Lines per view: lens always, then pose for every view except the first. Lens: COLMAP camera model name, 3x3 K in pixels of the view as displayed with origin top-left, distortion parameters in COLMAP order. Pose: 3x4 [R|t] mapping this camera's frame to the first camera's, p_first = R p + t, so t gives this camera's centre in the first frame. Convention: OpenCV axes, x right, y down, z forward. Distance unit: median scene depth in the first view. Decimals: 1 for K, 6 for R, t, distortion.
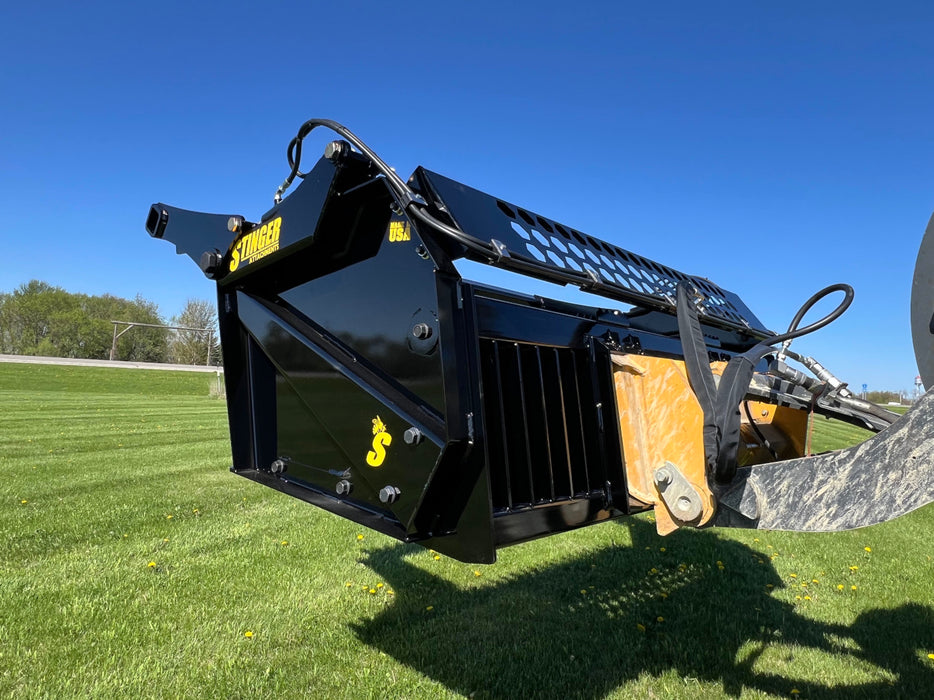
lens RADIAL K [[632.1, 0, 462.8], [0, 632.1, 344.6], [0, 0, 1]] dist [-0.002974, 0.003226]
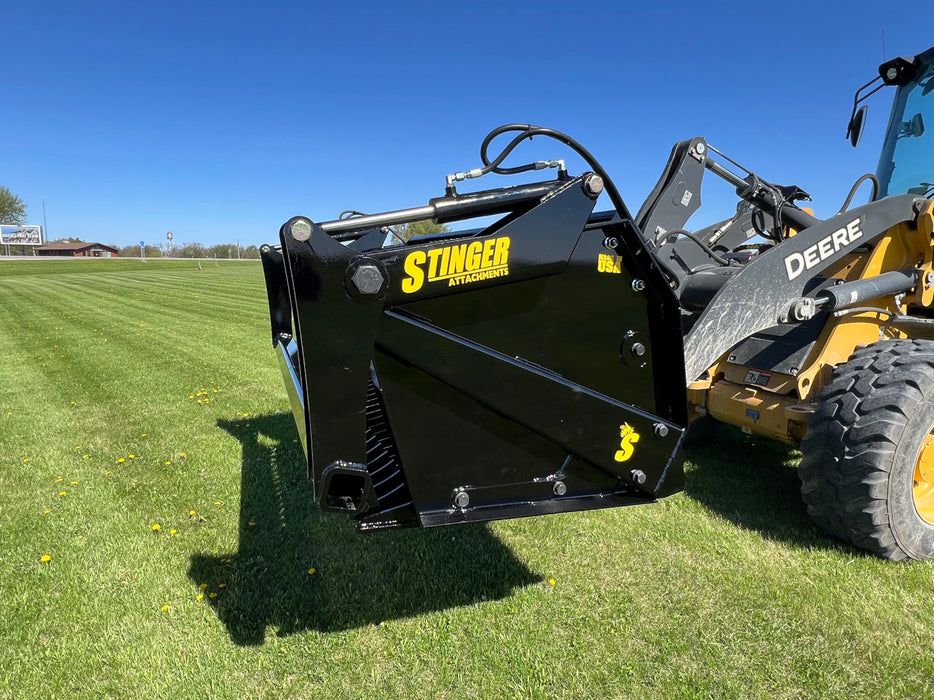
lens RADIAL K [[547.7, 0, 463.0], [0, 547.7, 349.3], [0, 0, 1]] dist [-0.000385, 0.001069]
pose [[0.453078, -0.188828, 0.871243, -1.018054], [-0.035499, 0.972713, 0.229281, -0.224719], [-0.890764, -0.134810, 0.434011, 0.714815]]
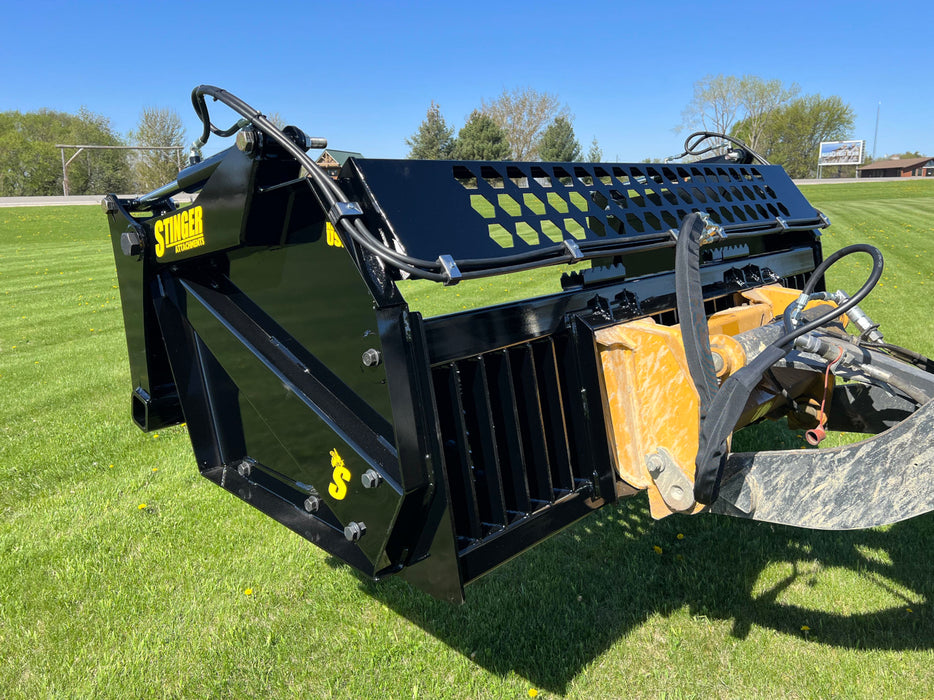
lens RADIAL K [[740.5, 0, 474.2], [0, 740.5, 339.2], [0, 0, 1]] dist [0.012956, -0.000005]
pose [[0.997330, -0.067160, -0.028664, 0.095305], [0.072251, 0.964491, 0.254042, -0.258669], [0.010585, -0.255435, 0.966768, -0.005036]]
